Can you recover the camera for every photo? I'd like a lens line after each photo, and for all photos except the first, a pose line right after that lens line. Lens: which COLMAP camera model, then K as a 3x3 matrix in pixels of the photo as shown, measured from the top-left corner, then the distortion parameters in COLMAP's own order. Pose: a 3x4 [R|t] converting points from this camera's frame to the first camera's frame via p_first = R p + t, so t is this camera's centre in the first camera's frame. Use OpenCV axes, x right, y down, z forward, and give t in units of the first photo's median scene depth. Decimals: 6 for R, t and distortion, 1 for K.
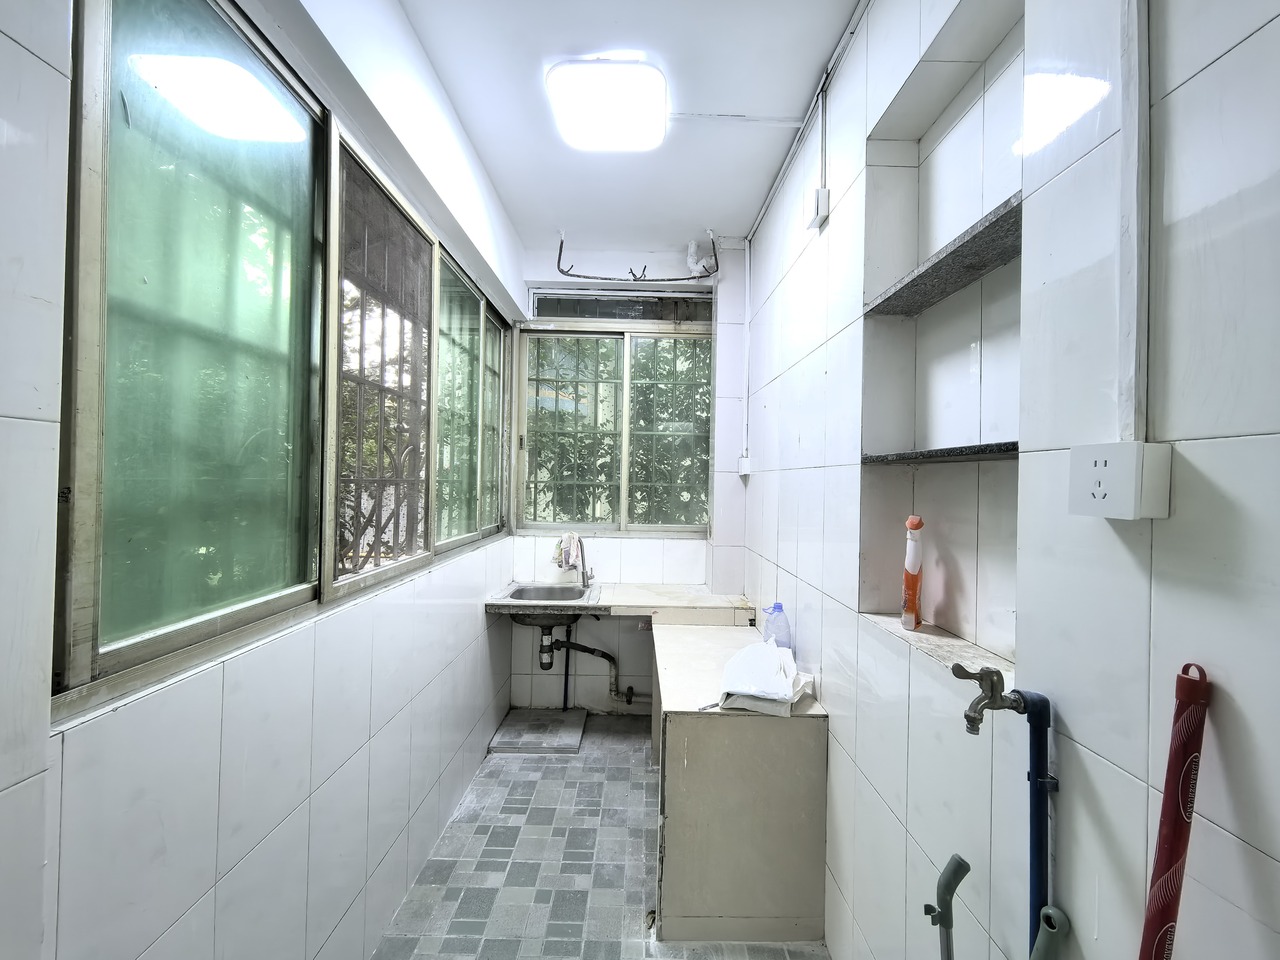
lens RADIAL K [[498.1, 0, 640.0], [0, 498.1, 480.0], [0, 0, 1]] dist [0.016407, 0.000015]
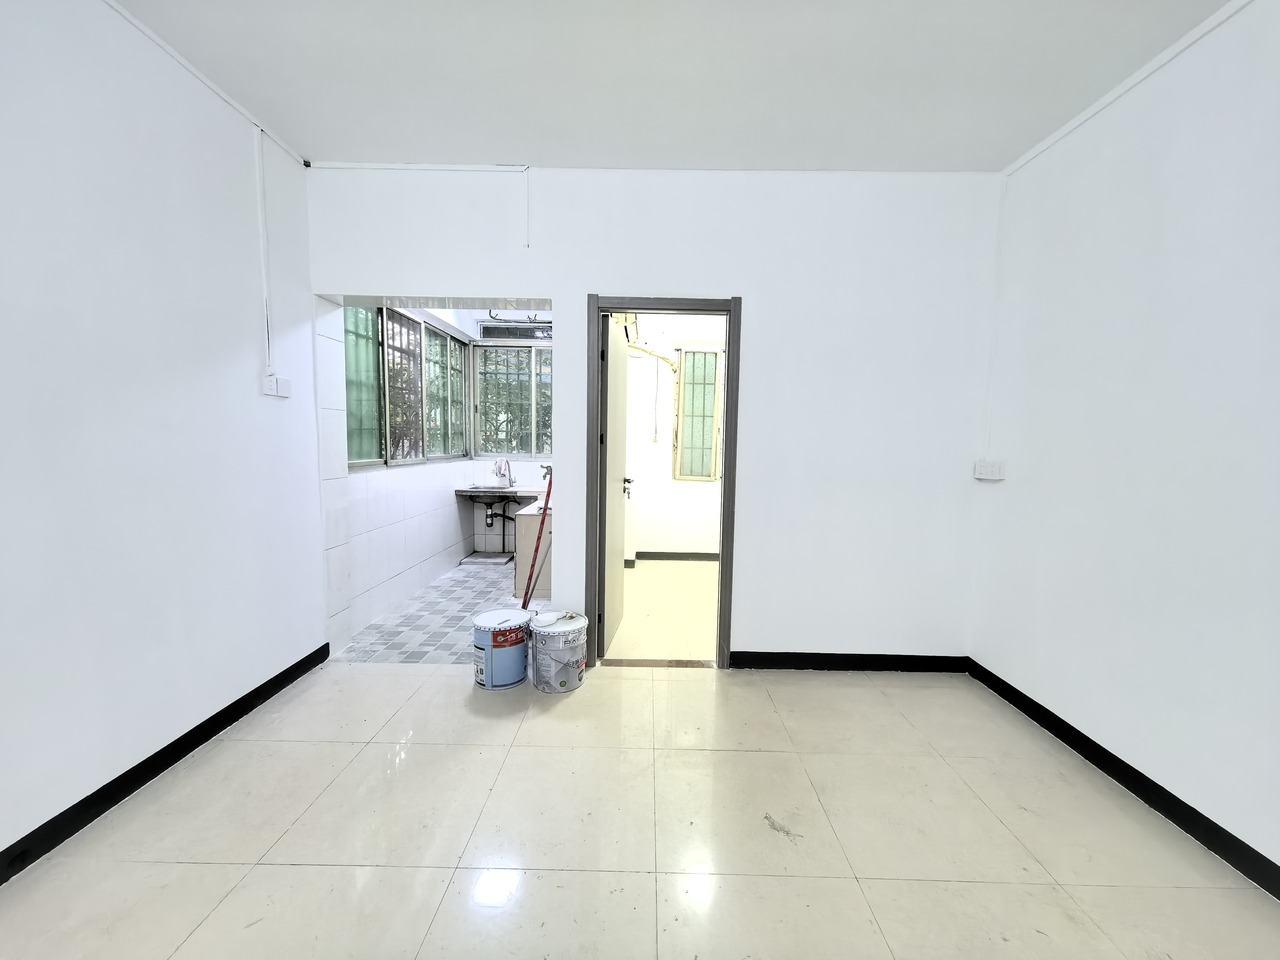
lens RADIAL K [[498.1, 0, 640.0], [0, 498.1, 480.0], [0, 0, 1]] dist [0.016407, 0.000015]
pose [[0.999869, -0.001995, -0.016033, 0.447834], [0.003297, 0.996662, 0.081569, 0.042833], [0.015817, -0.081611, 0.996539, -0.950888]]
